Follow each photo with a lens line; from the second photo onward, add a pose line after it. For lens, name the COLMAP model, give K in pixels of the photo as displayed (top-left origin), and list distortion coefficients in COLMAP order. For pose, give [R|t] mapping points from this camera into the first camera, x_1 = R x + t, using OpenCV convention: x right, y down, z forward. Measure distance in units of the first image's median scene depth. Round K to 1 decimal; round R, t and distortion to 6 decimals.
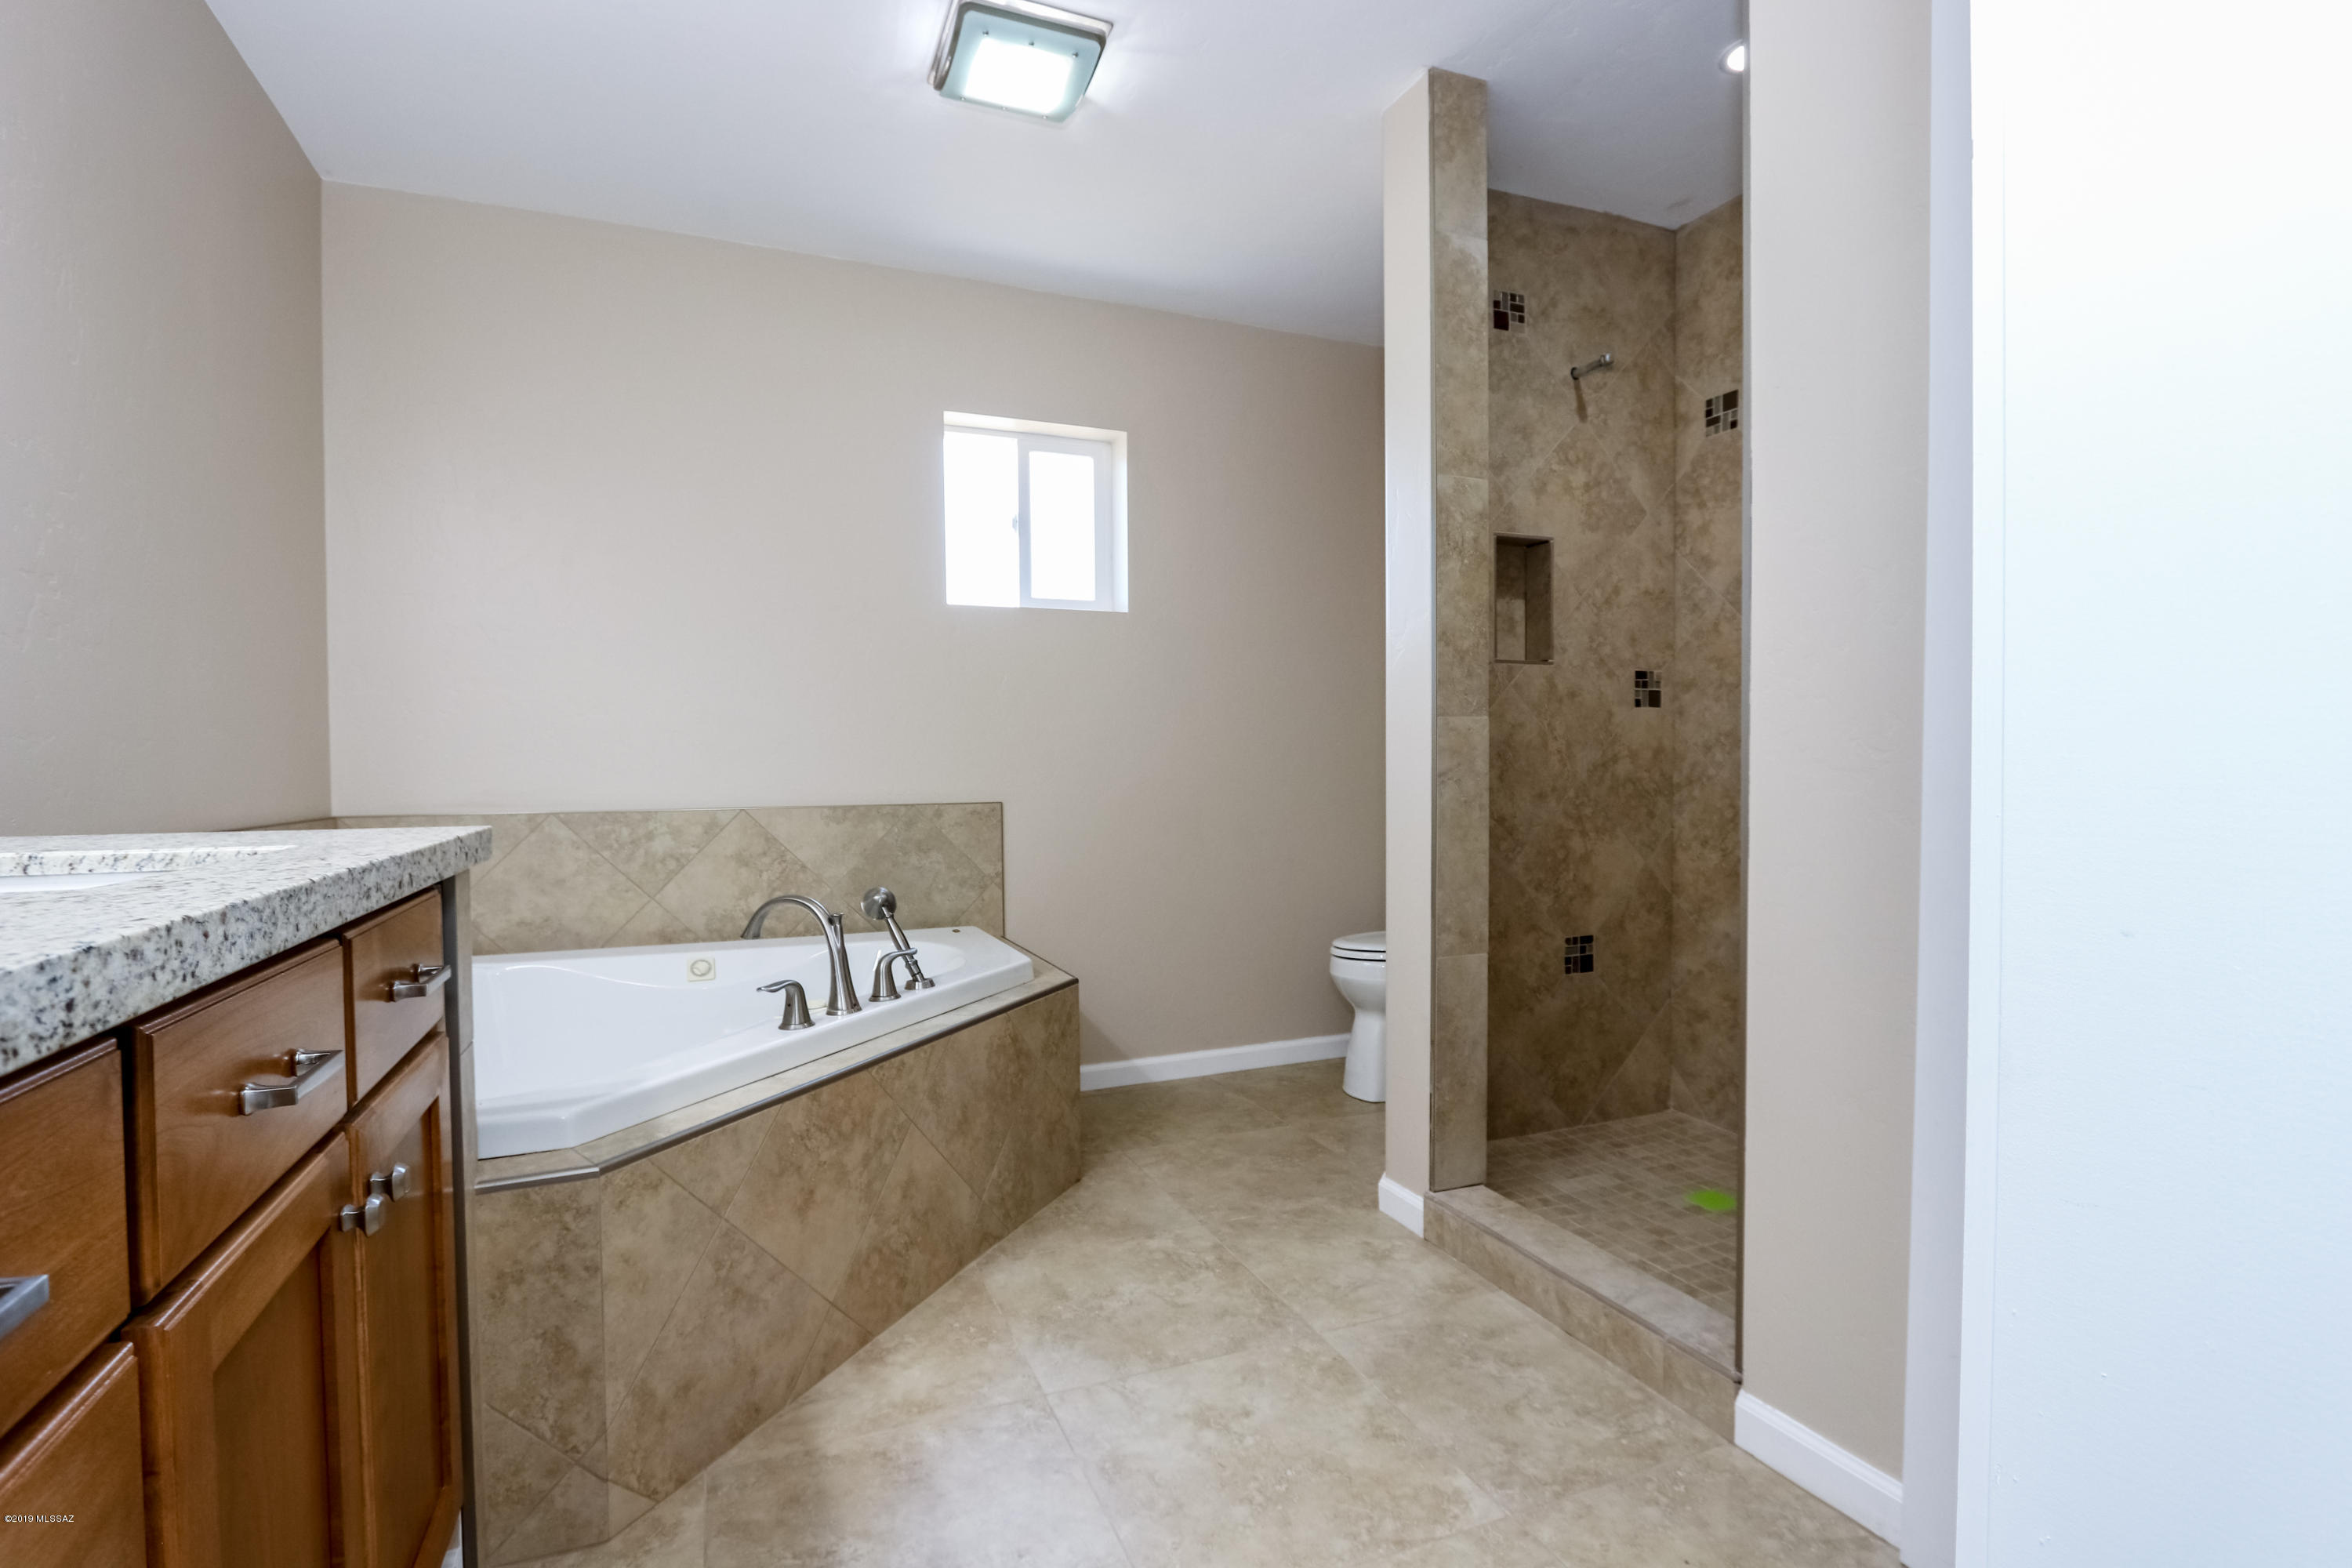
lens RADIAL K [[1097.4, 0, 1178.4], [0, 1097.4, 785.7], [0, 0, 1]] dist [-0.020427, 0.002695]
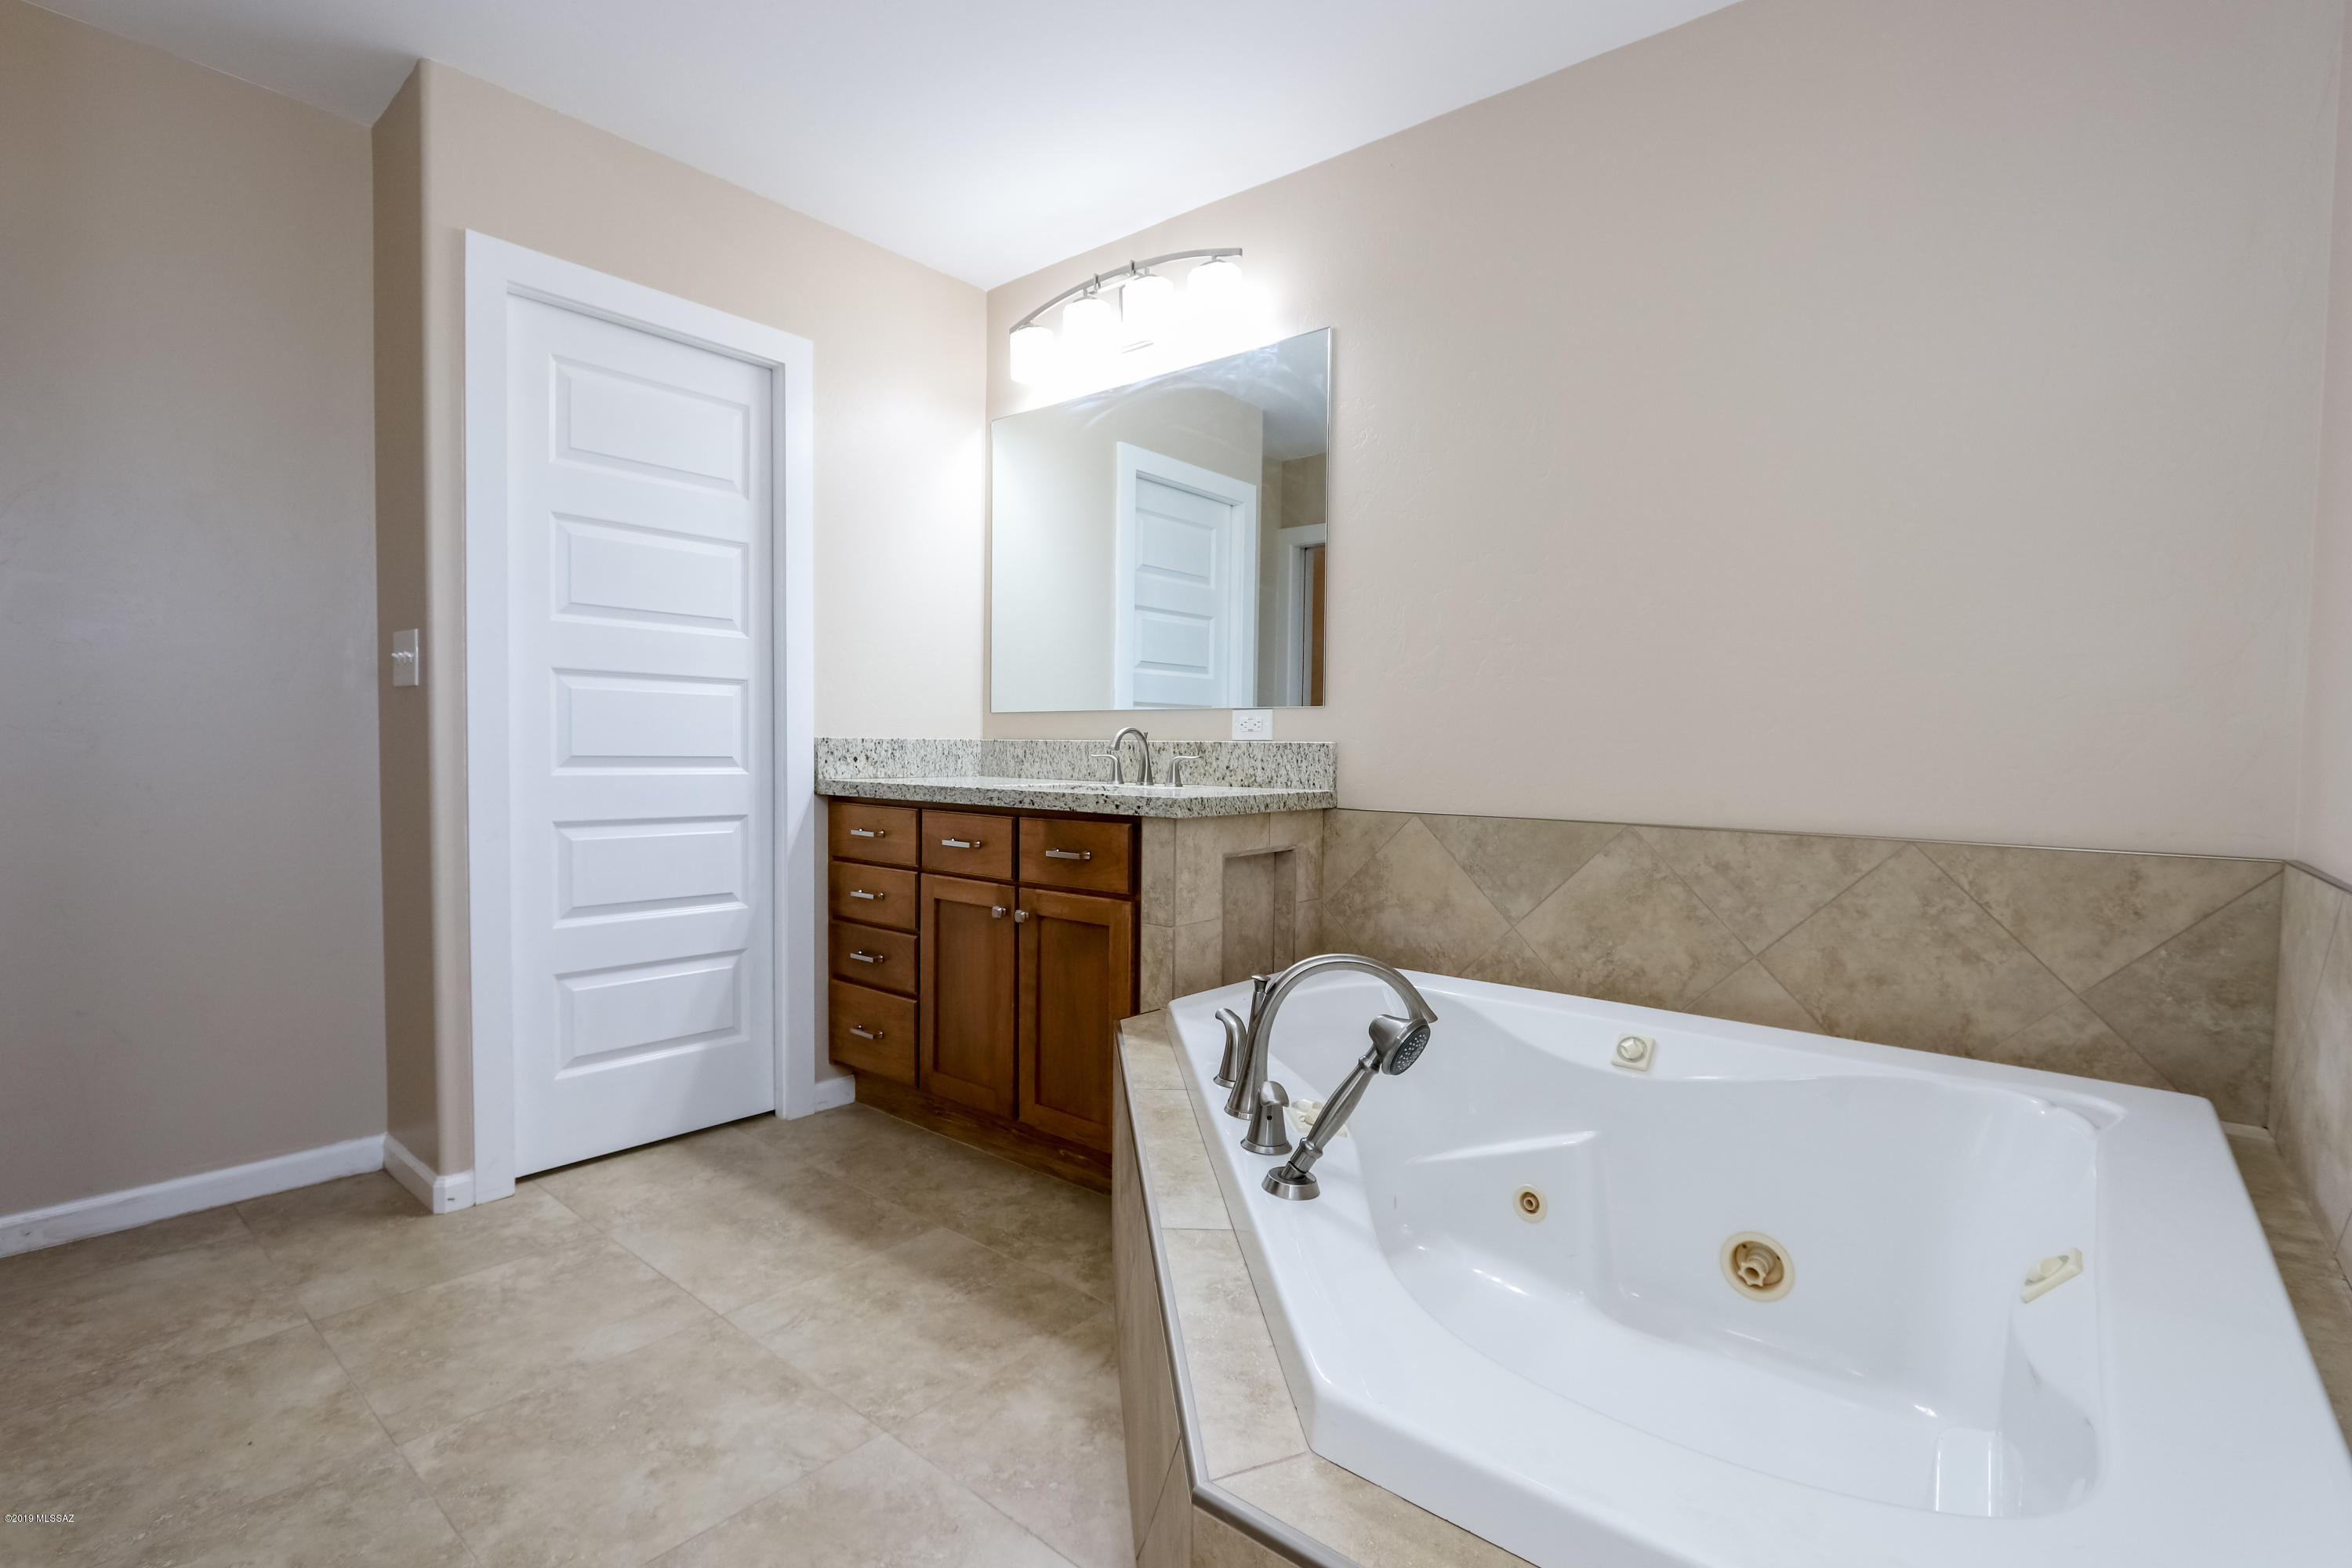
lens RADIAL K [[1097.4, 0, 1160.8], [0, 1097.4, 778.9], [0, 0, 1]] dist [-0.020427, 0.002695]
pose [[-0.897244, 0.007806, -0.441466, 0.060295], [-0.016192, 0.998589, 0.050568, -0.045276], [0.441238, 0.052520, -0.895852, 1.530929]]
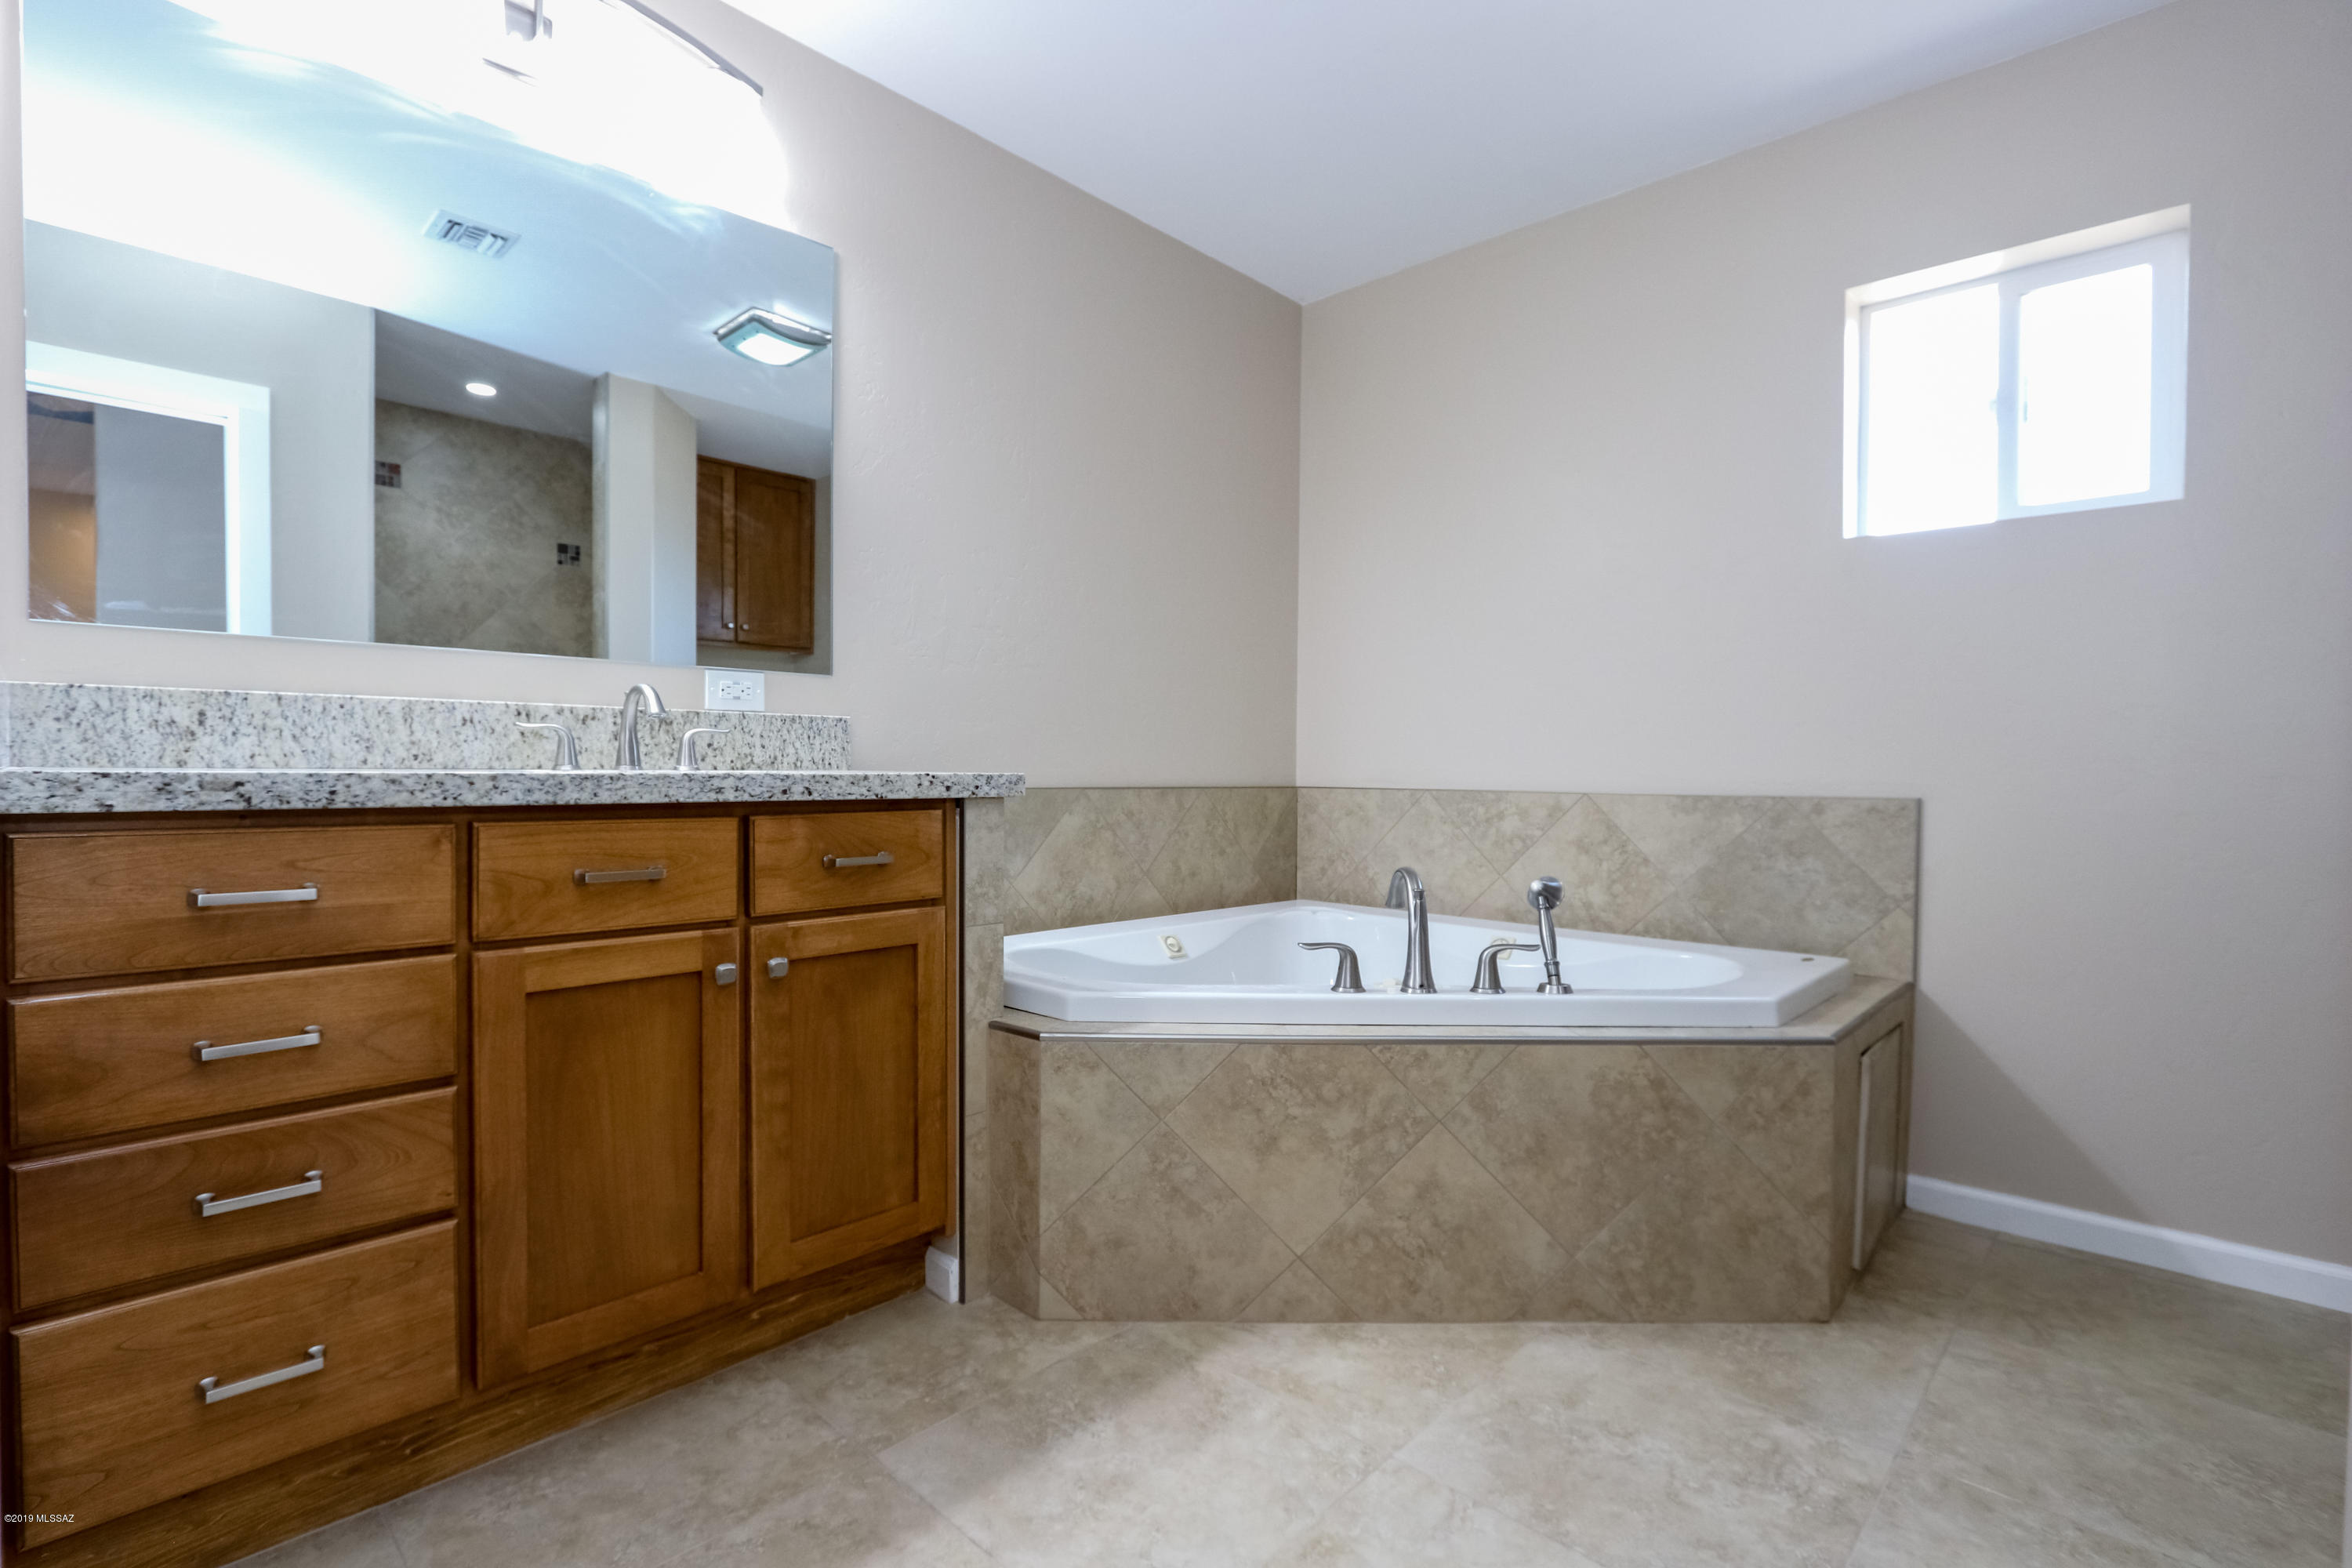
lens RADIAL K [[1097.4, 0, 1135.3], [0, 1097.4, 781.5], [0, 0, 1]] dist [-0.020427, 0.002695]
pose [[0.379626, 0.019439, -0.924936, 0.467914], [-0.028508, 0.999550, 0.009307, 0.018479], [0.924701, 0.022835, 0.380010, 0.377727]]
